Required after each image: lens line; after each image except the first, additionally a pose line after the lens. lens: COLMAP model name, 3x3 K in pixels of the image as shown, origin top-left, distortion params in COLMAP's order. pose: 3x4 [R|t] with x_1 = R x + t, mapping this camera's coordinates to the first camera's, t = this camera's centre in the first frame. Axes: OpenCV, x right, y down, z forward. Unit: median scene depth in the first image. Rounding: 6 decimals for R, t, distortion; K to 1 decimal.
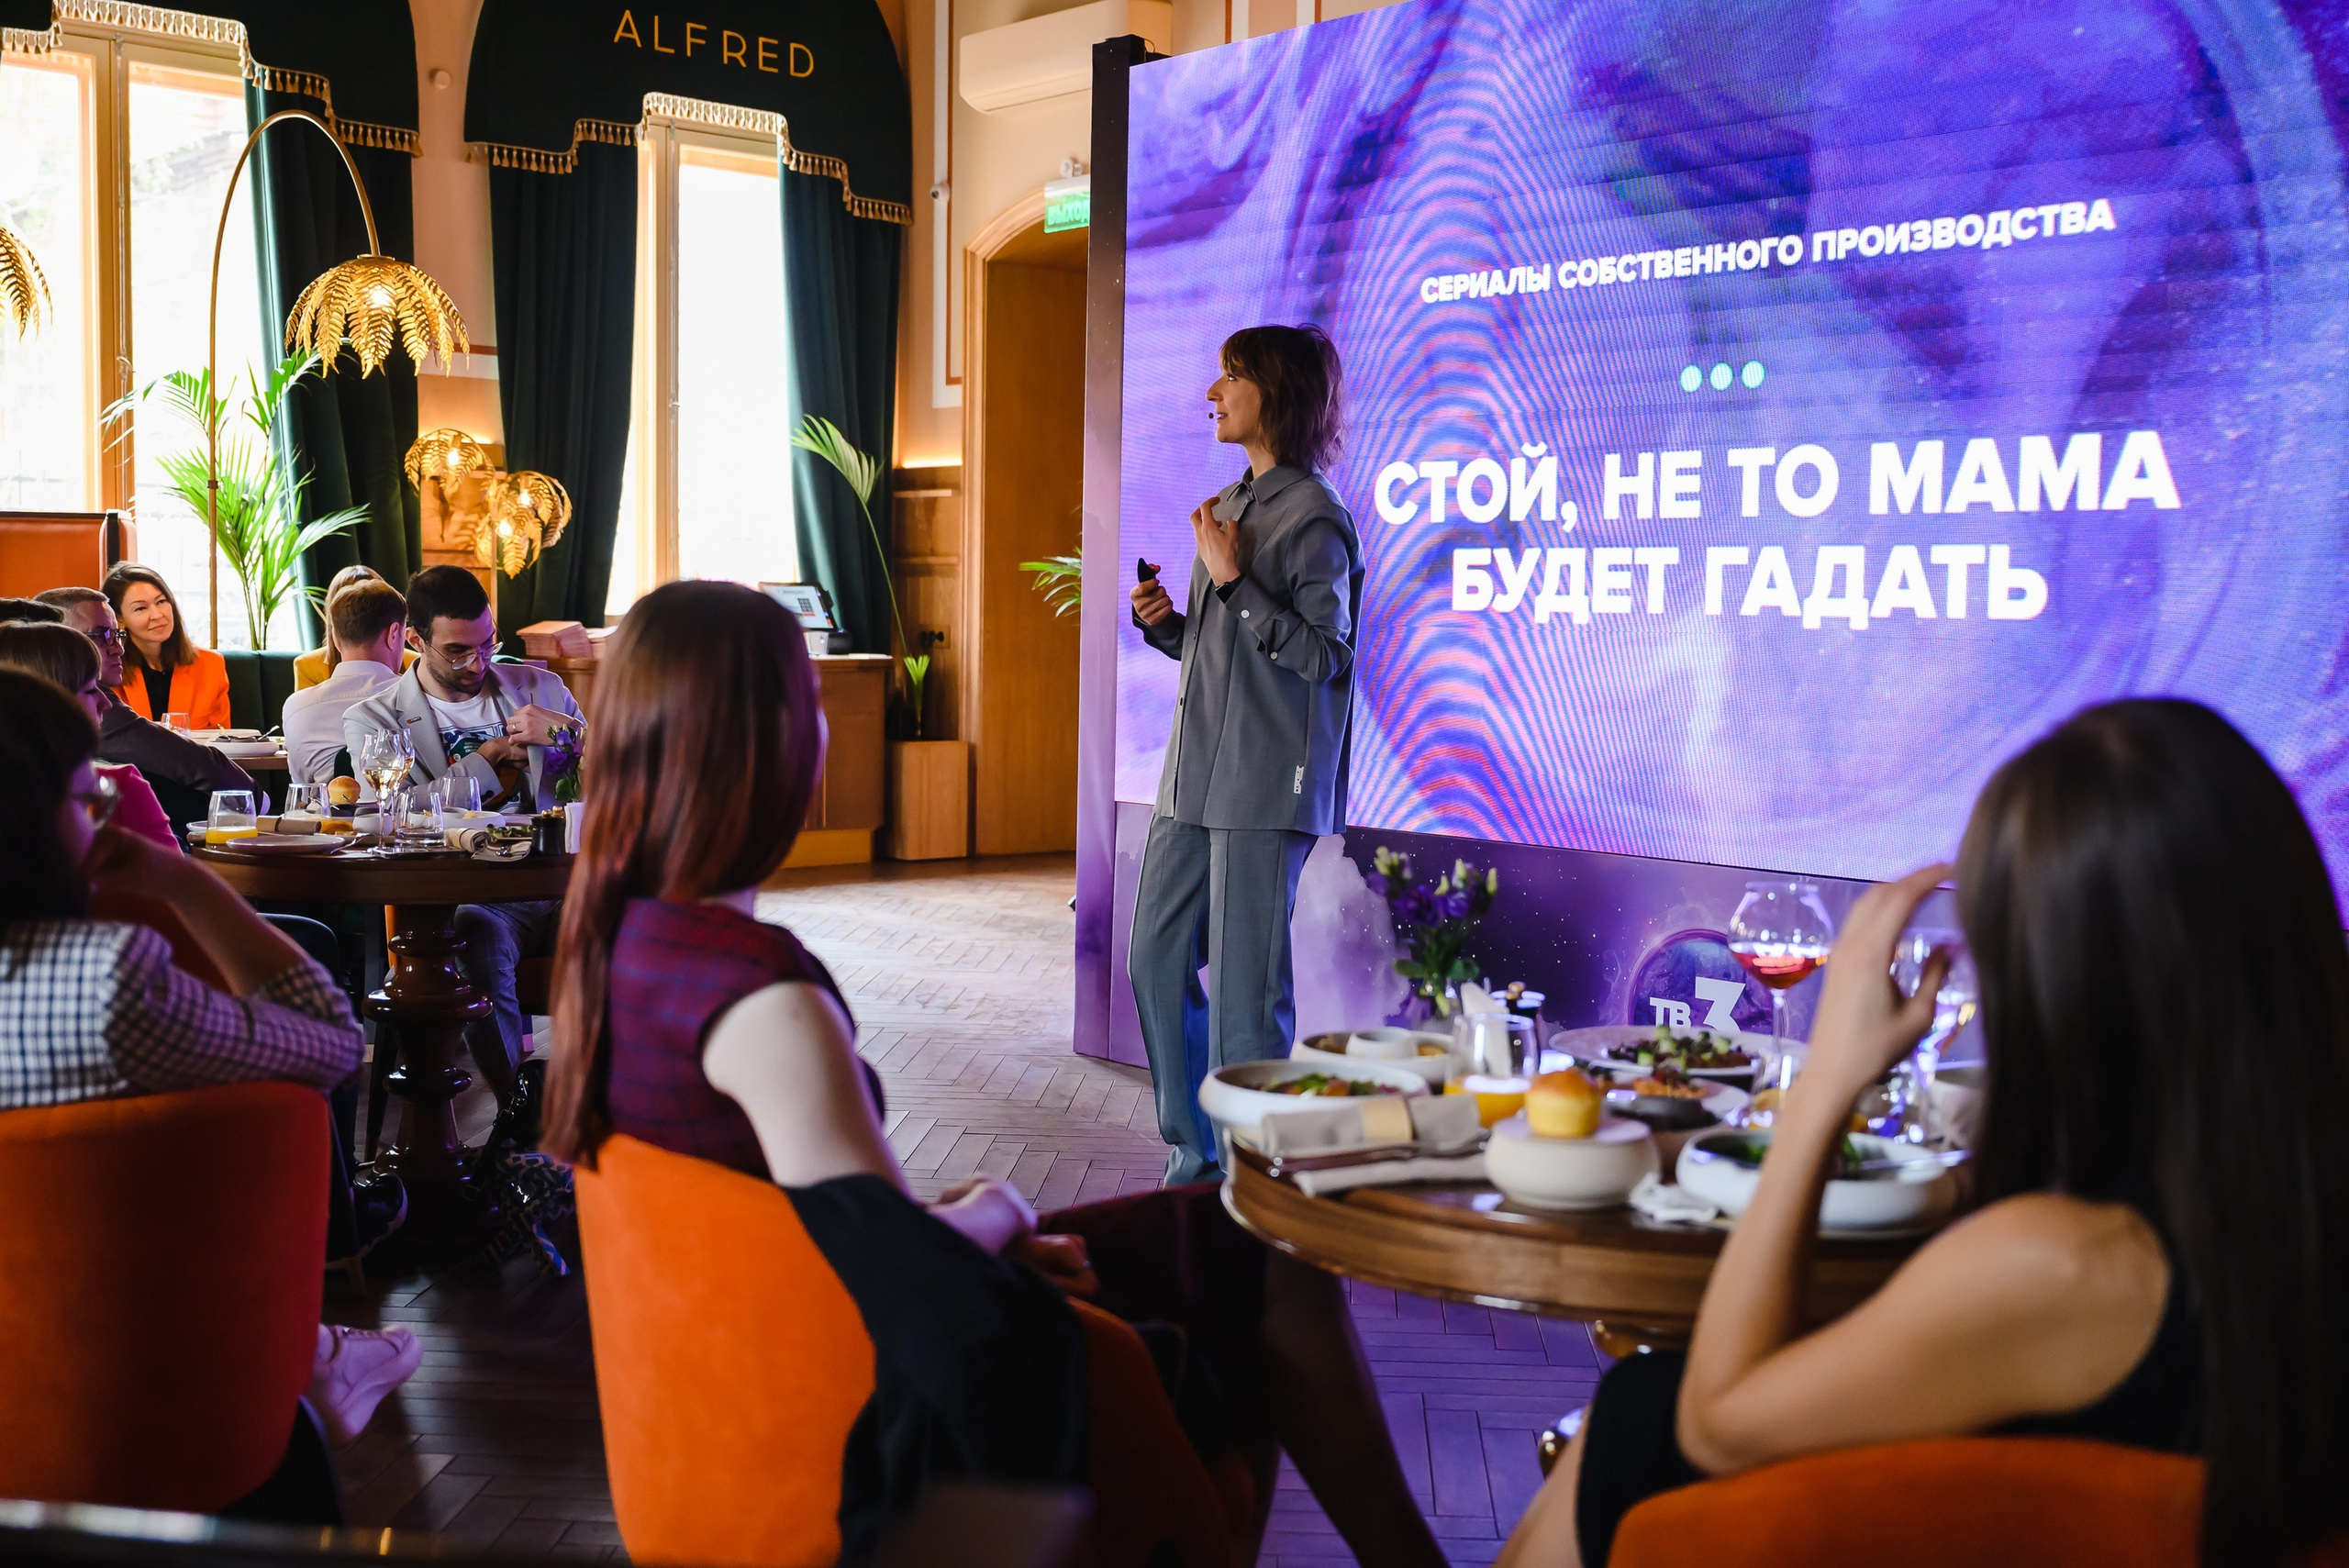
lens RADIAL K [[2589.0, 0, 1174.5], [0, 2589.0, 784.0], [0, 0, 1]] dist [-0.017764, -0.011120]
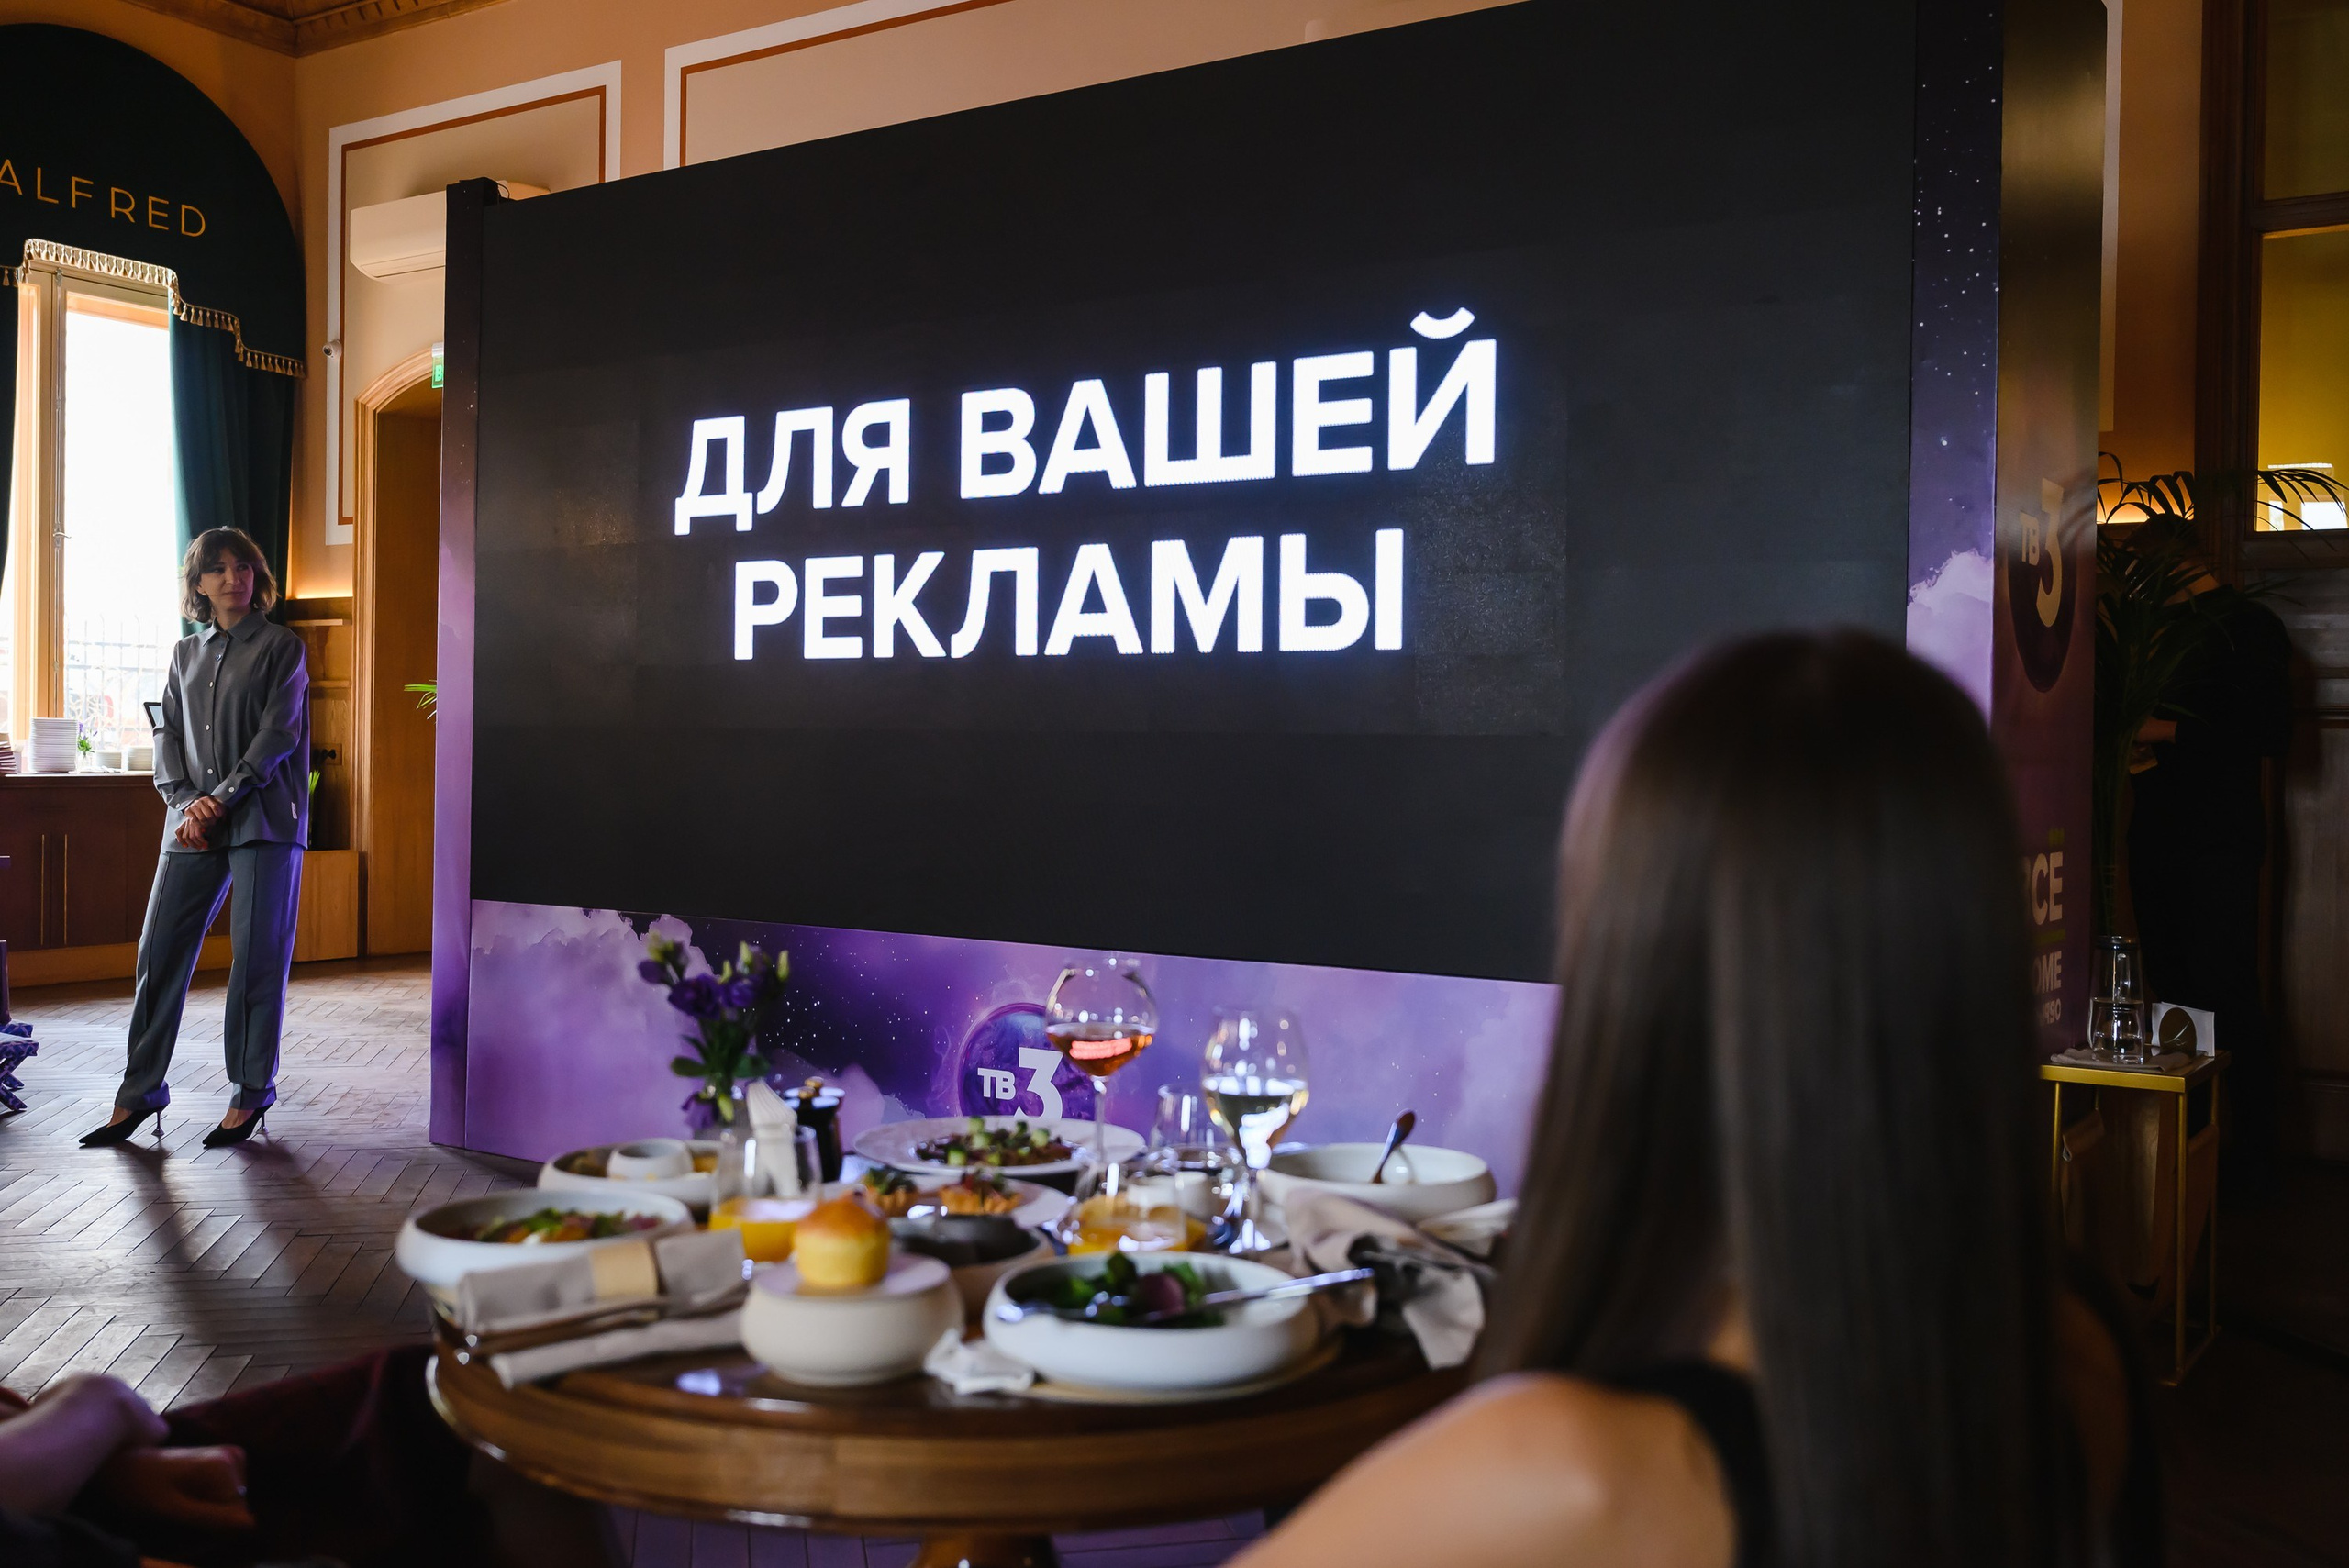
lens RADIAL K [[2046.1, 0, 1174.5], [0, 2046.1, 784.0], [0, 0, 1]] dist [-0.034396, 0.079583]
pose [[0.962895, -0.007814, 0.269763, 0.041969], [0.021293, 0.998664, -0.047074, 0.007433], [-0.269035, 0.051072, 0.961775, 0.188754]]
